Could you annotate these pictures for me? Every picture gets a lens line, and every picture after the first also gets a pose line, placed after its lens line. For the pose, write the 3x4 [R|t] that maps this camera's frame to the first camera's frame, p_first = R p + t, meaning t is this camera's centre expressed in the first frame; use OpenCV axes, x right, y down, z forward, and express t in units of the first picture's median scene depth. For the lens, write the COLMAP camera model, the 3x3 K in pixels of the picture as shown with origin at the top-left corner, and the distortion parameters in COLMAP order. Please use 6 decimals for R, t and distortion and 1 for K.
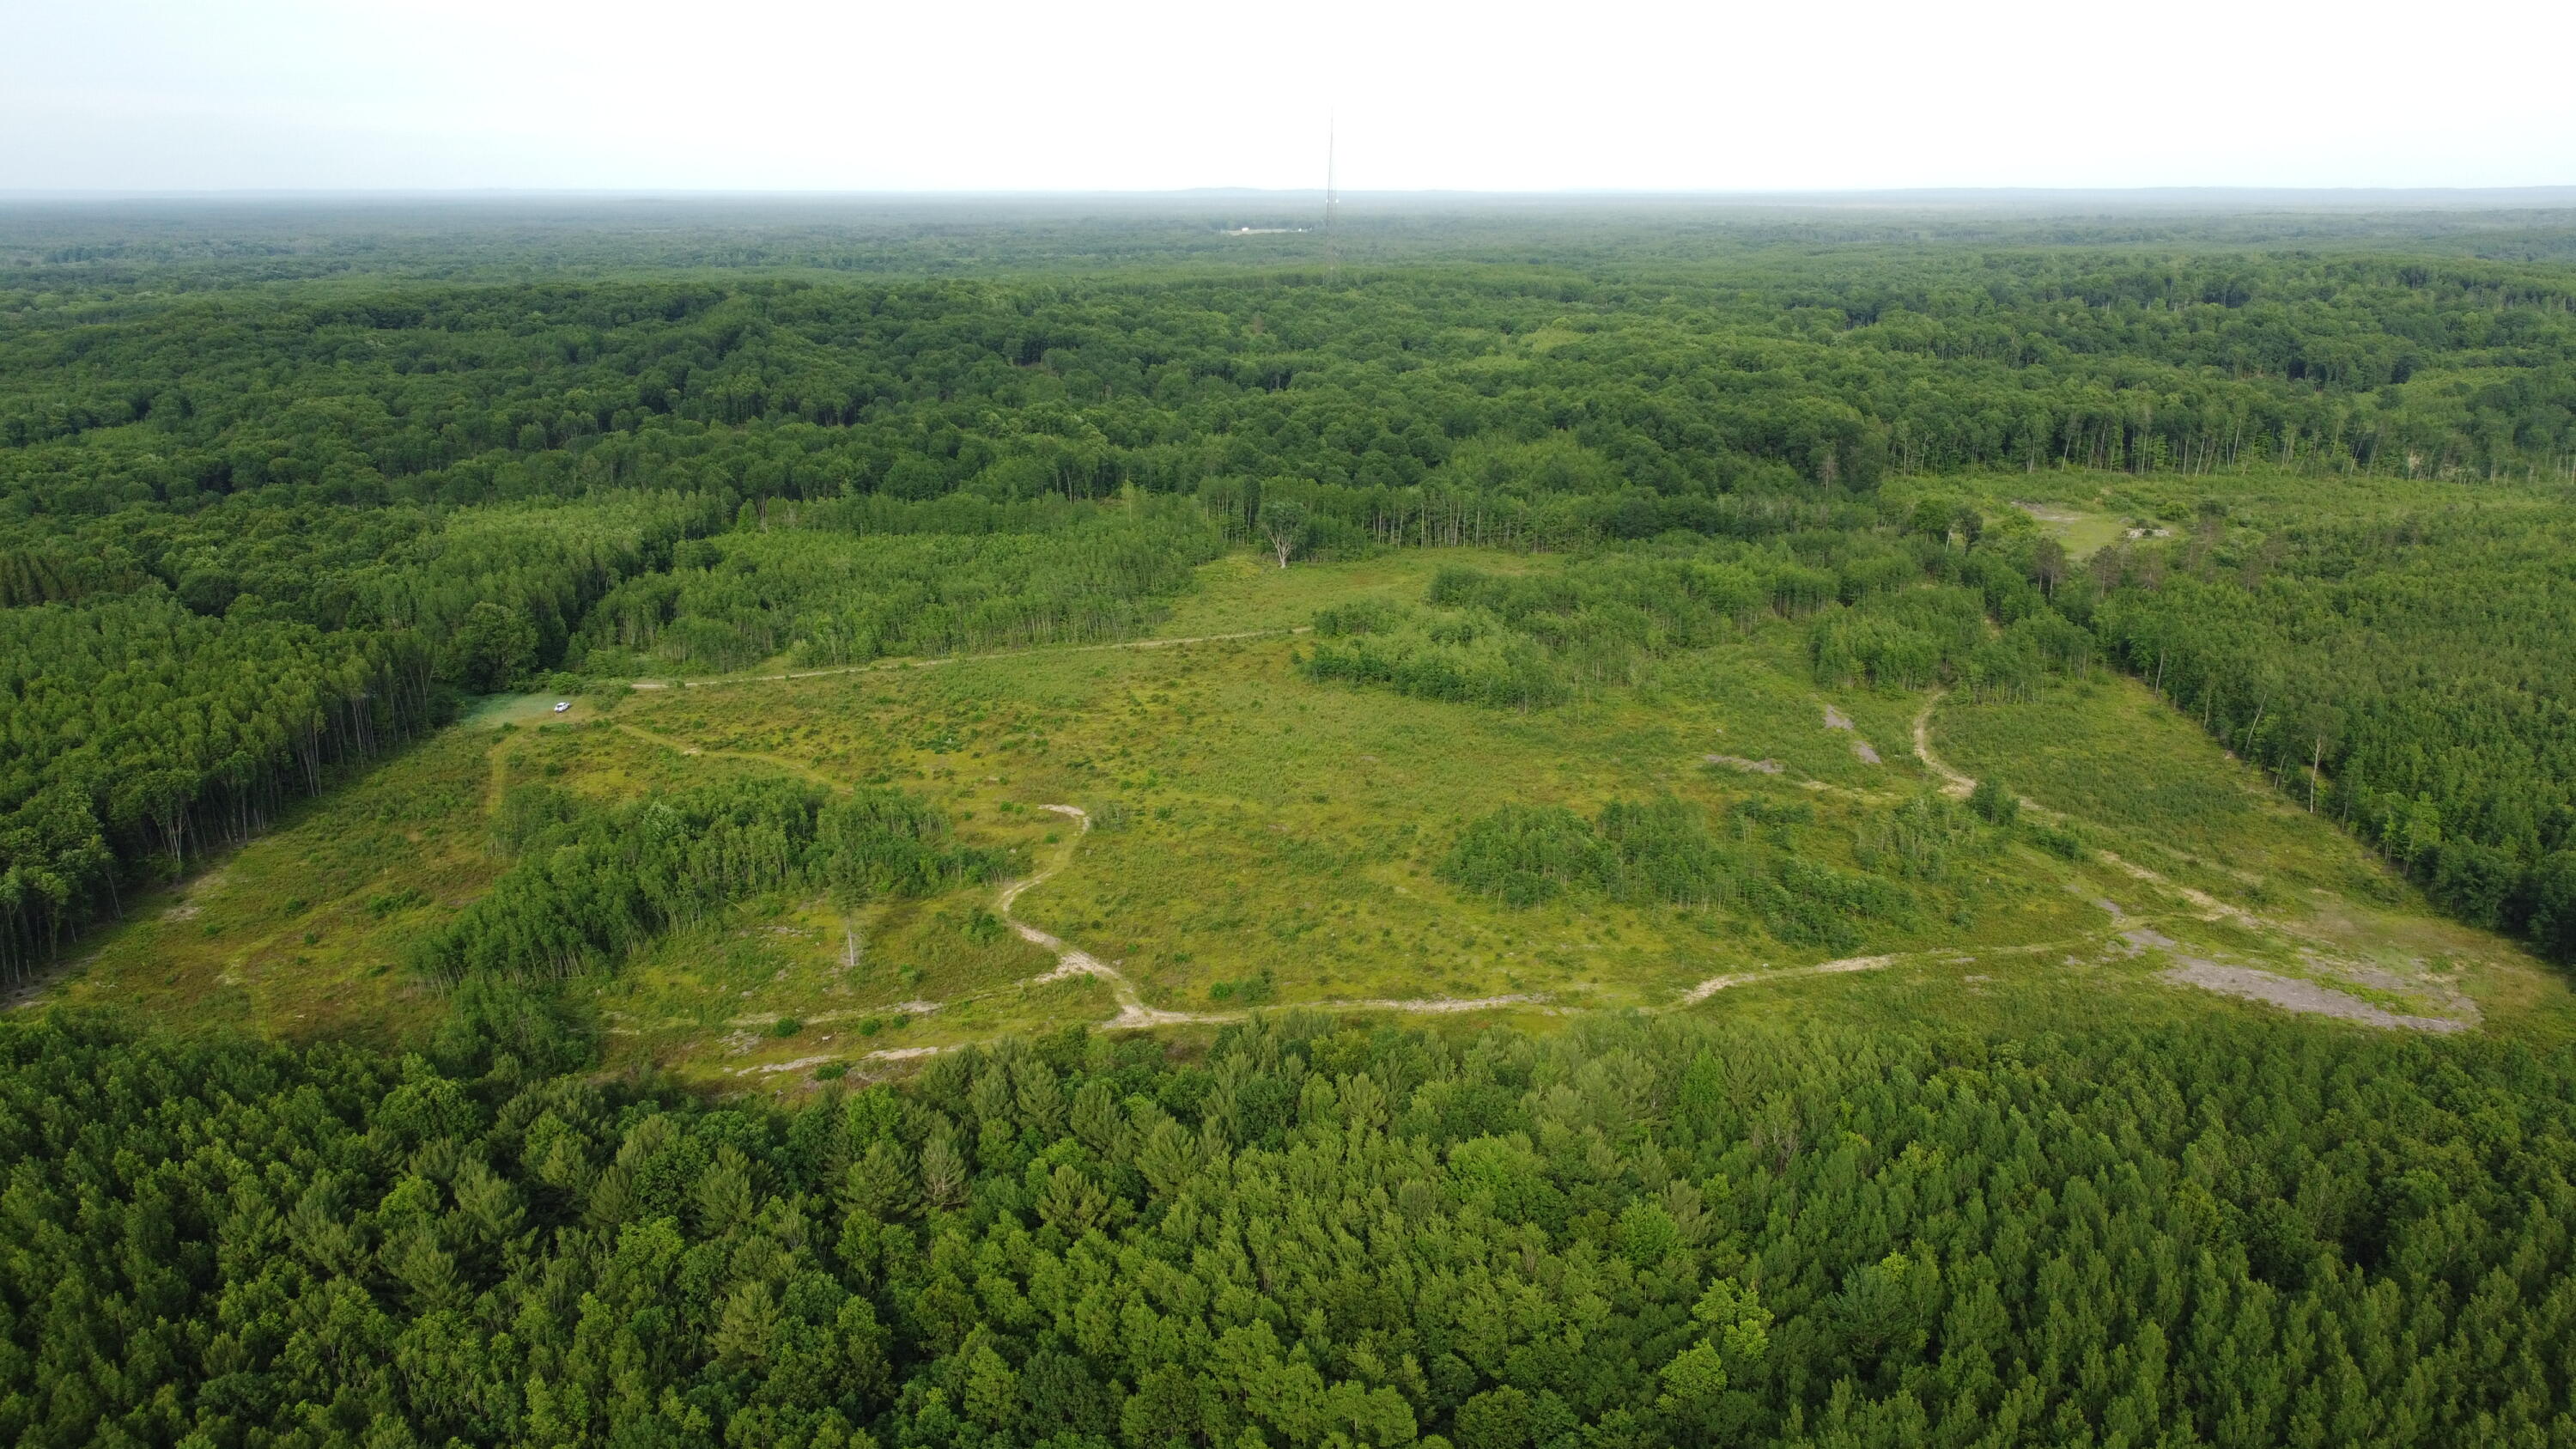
lens RADIAL K [[1939.1, 0, 1288.0], [0, 1939.1, 724.5], [0, 0, 1]] dist [-0.007340, -0.012185]
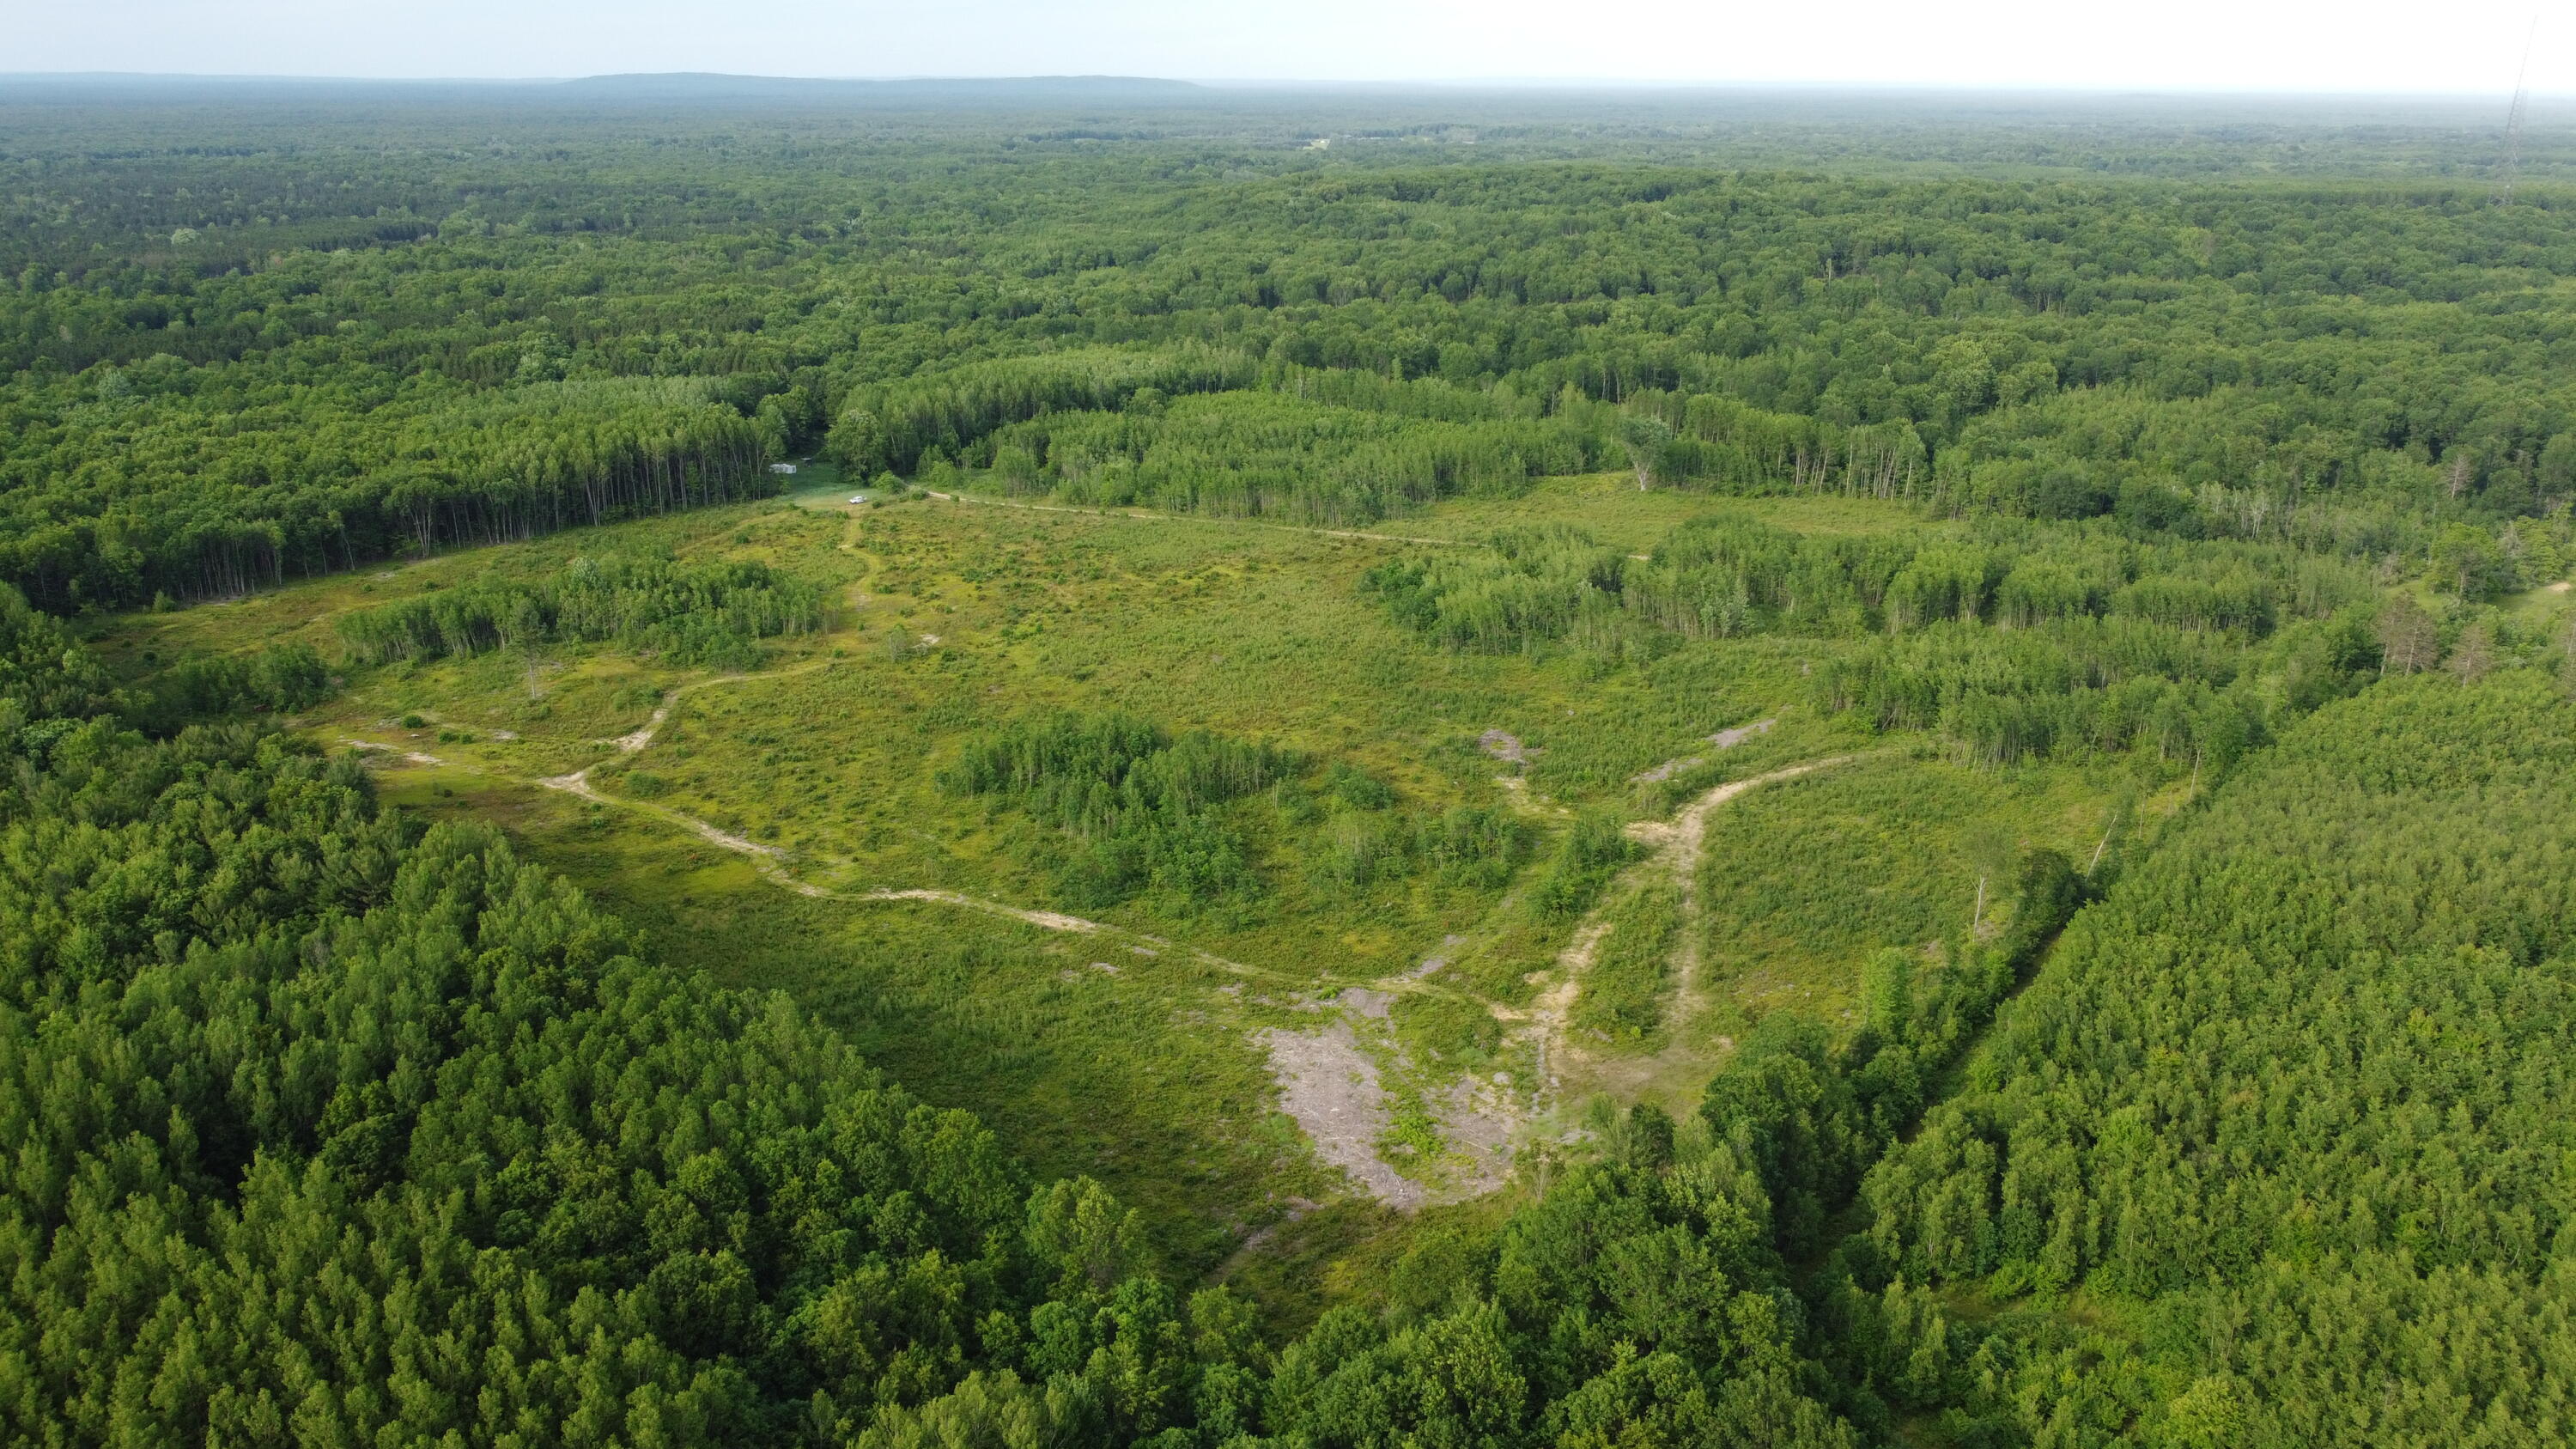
lens RADIAL K [[1925.8, 0, 1288.0], [0, 1925.8, 724.5], [0, 0, 1]] dist [0.011170, -0.017031]
pose [[0.751180, 0.216691, -0.623517, 0.565620], [-0.183774, 0.975890, 0.117751, -0.059099], [0.634000, 0.026134, 0.772892, 0.217325]]
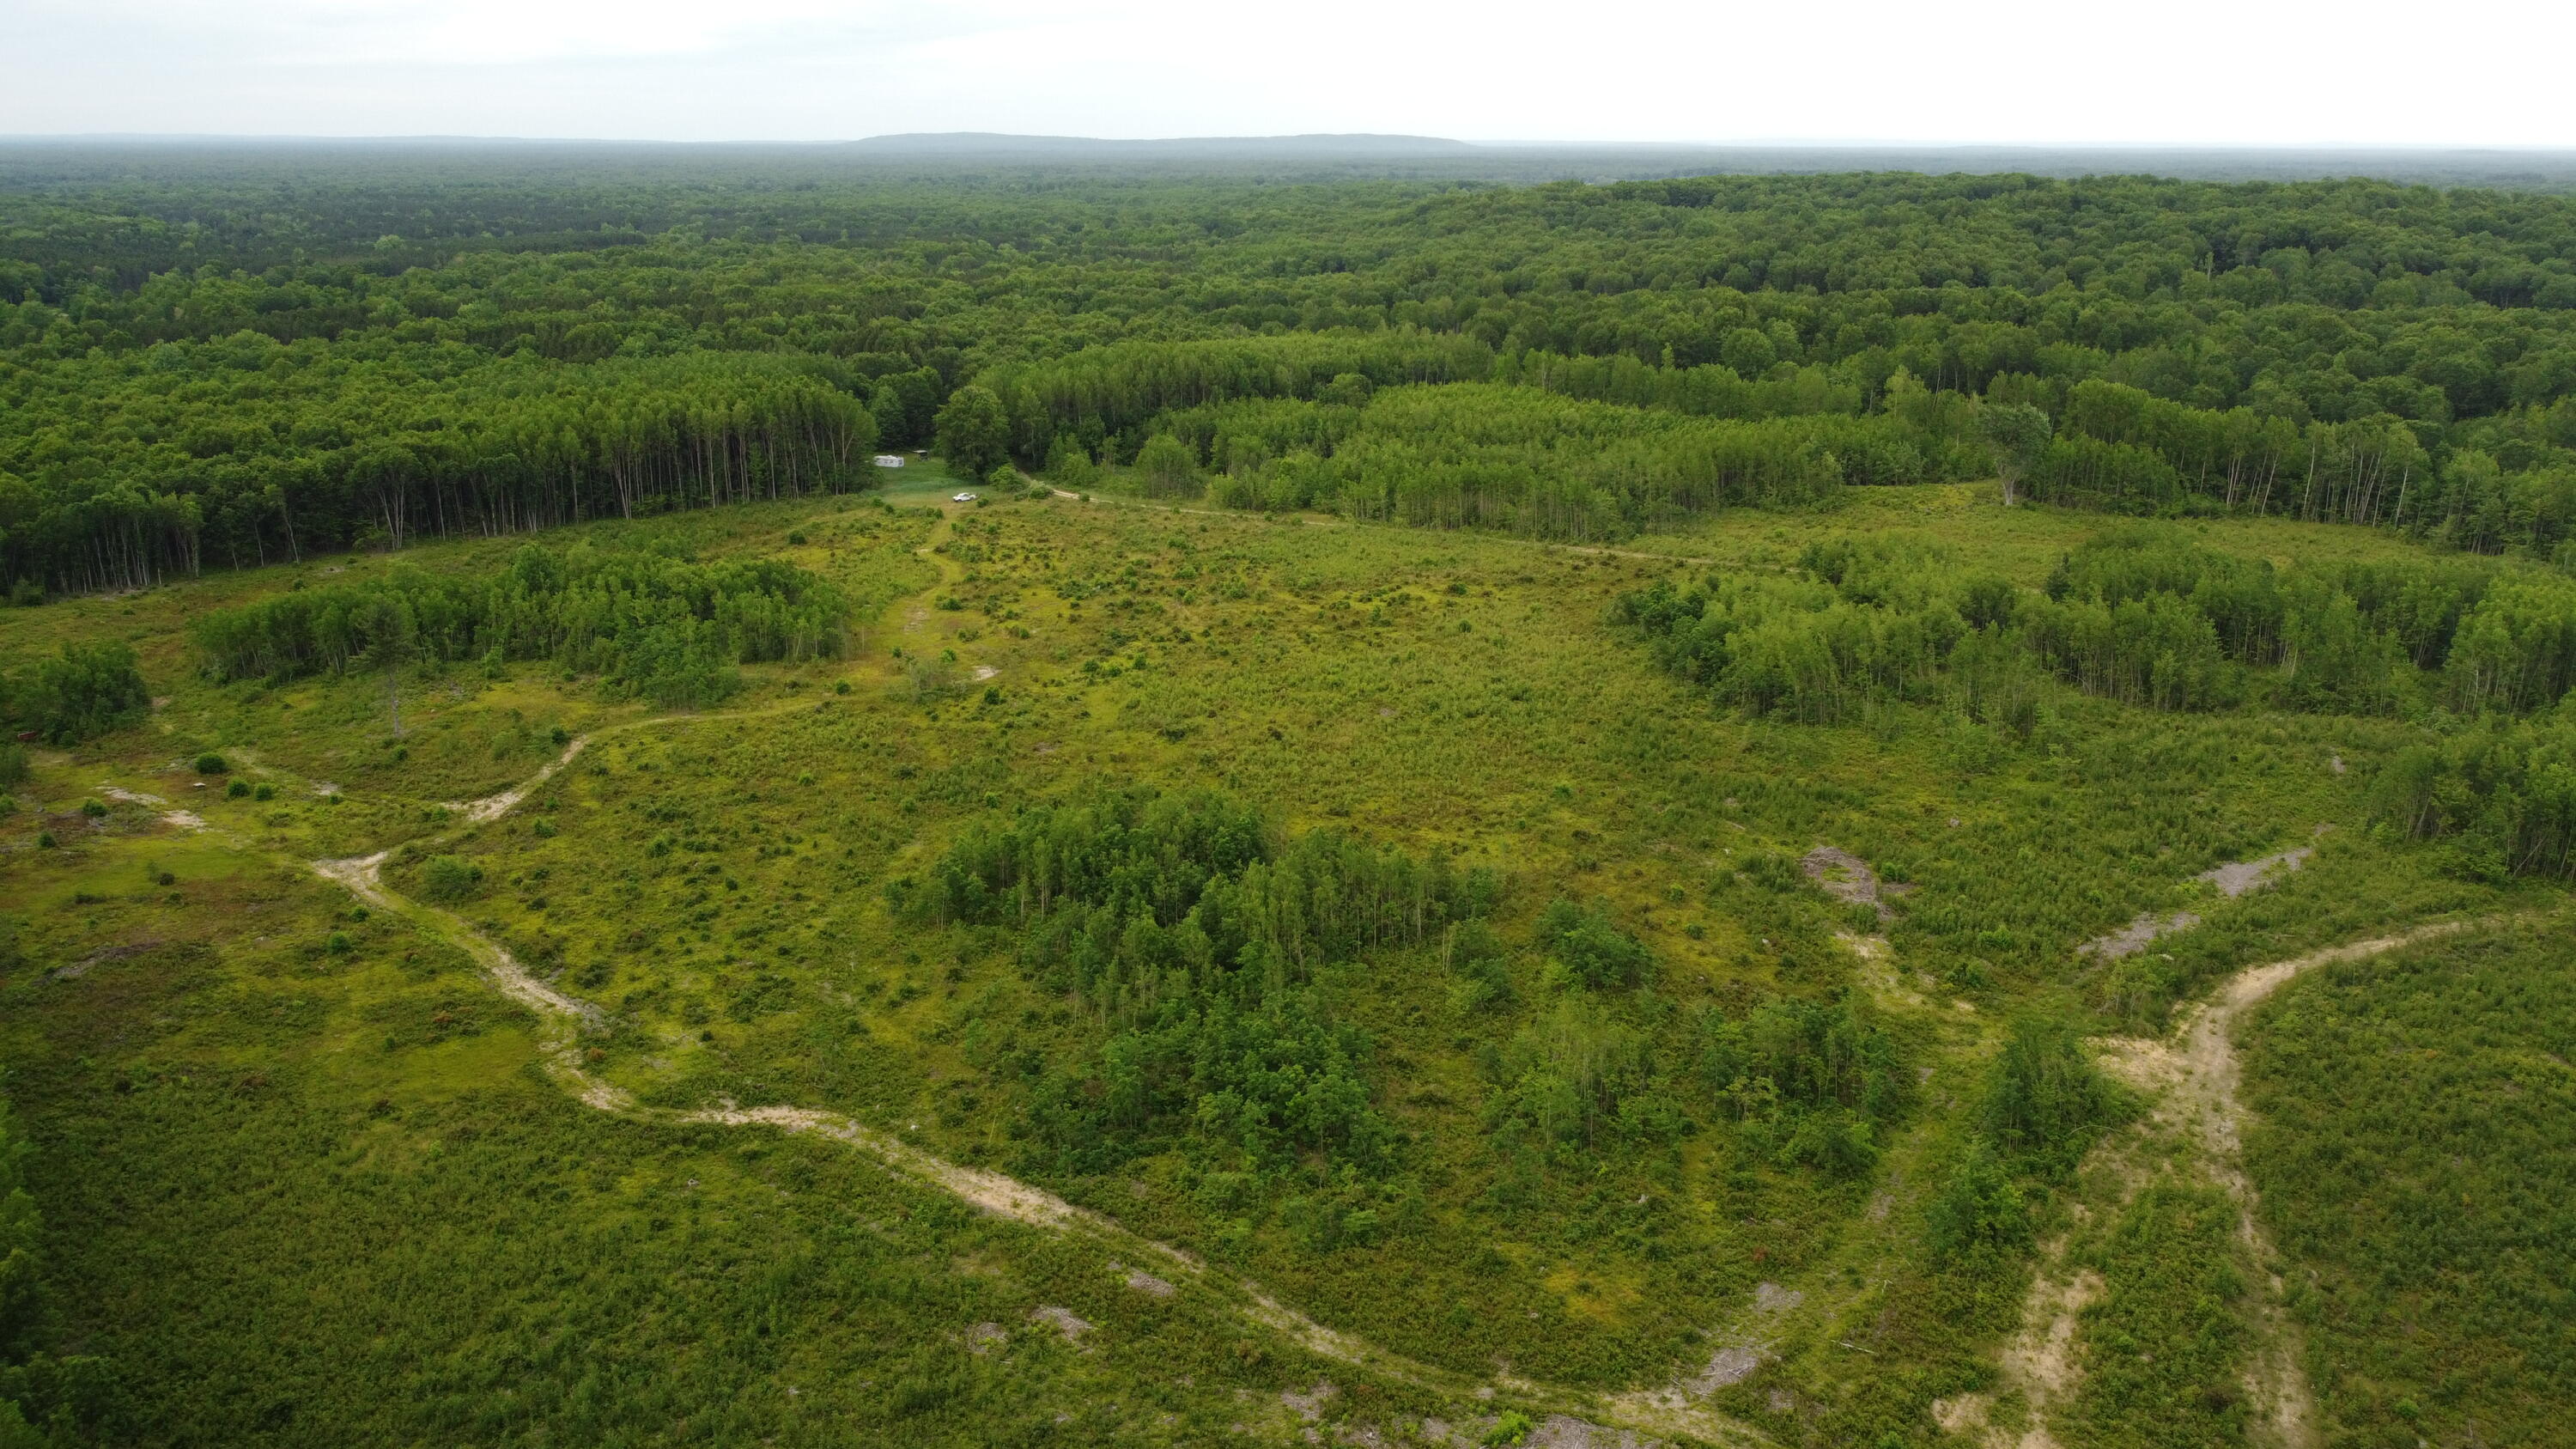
lens RADIAL K [[1931.7, 0, 1288.0], [0, 1931.7, 724.5], [0, 0, 1]] dist [-0.000319, 0.001631]
pose [[0.657468, 0.222819, -0.719783, 0.403304], [-0.205930, 0.972043, 0.112808, -0.037664], [0.724796, 0.074058, 0.684972, 0.433658]]
